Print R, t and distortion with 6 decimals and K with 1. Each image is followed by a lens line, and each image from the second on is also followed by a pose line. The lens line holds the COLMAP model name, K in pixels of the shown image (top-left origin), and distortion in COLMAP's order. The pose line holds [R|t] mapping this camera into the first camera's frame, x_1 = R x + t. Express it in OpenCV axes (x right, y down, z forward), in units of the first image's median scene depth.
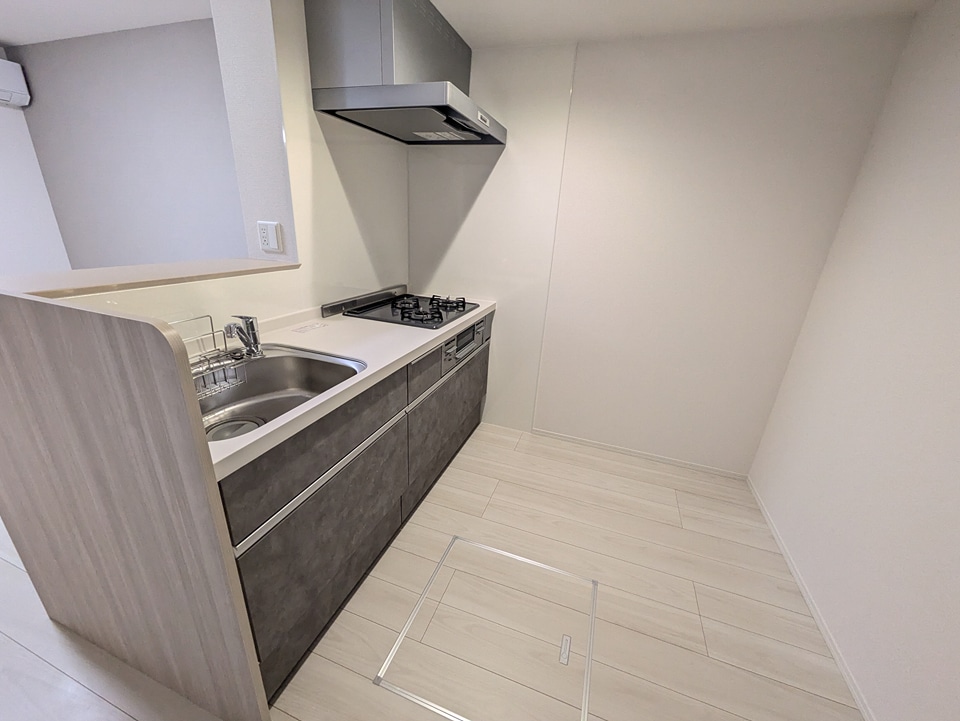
lens RADIAL K [[377.4, 0, 480.0], [0, 377.4, 360.5], [0, 0, 1]] dist [0.002591, 0.000152]
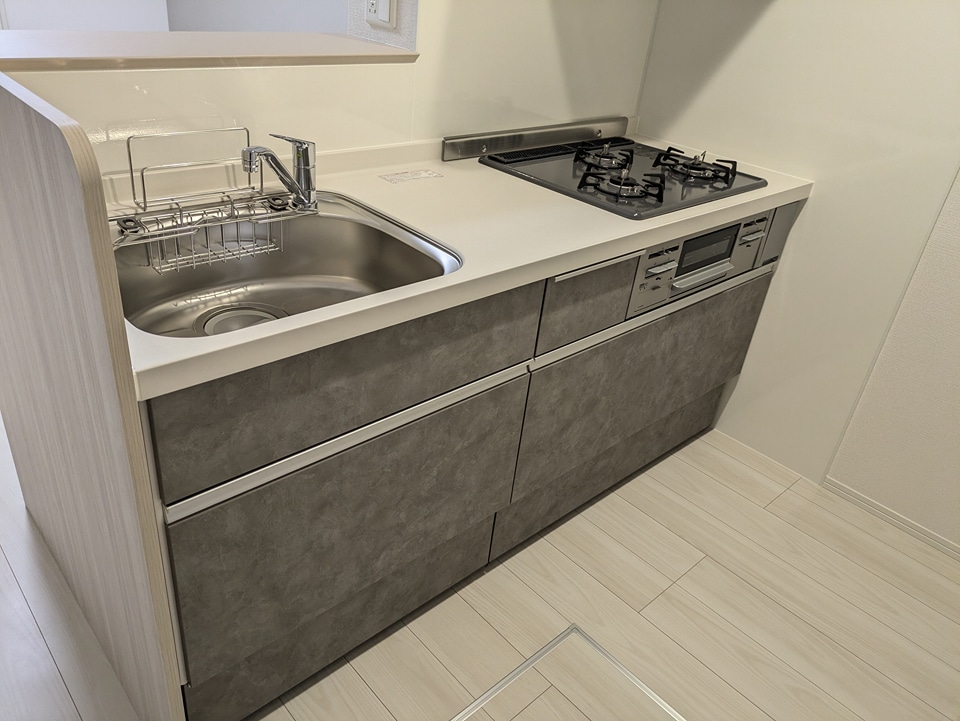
lens RADIAL K [[708.8, 0, 477.8], [0, 708.8, 342.7], [0, 0, 1]] dist [0.050721, -0.001771]
pose [[0.877536, 0.252567, -0.407604, 0.126936], [-0.204446, 0.965977, 0.158402, -0.036944], [0.433743, -0.055670, 0.899315, 0.094822]]
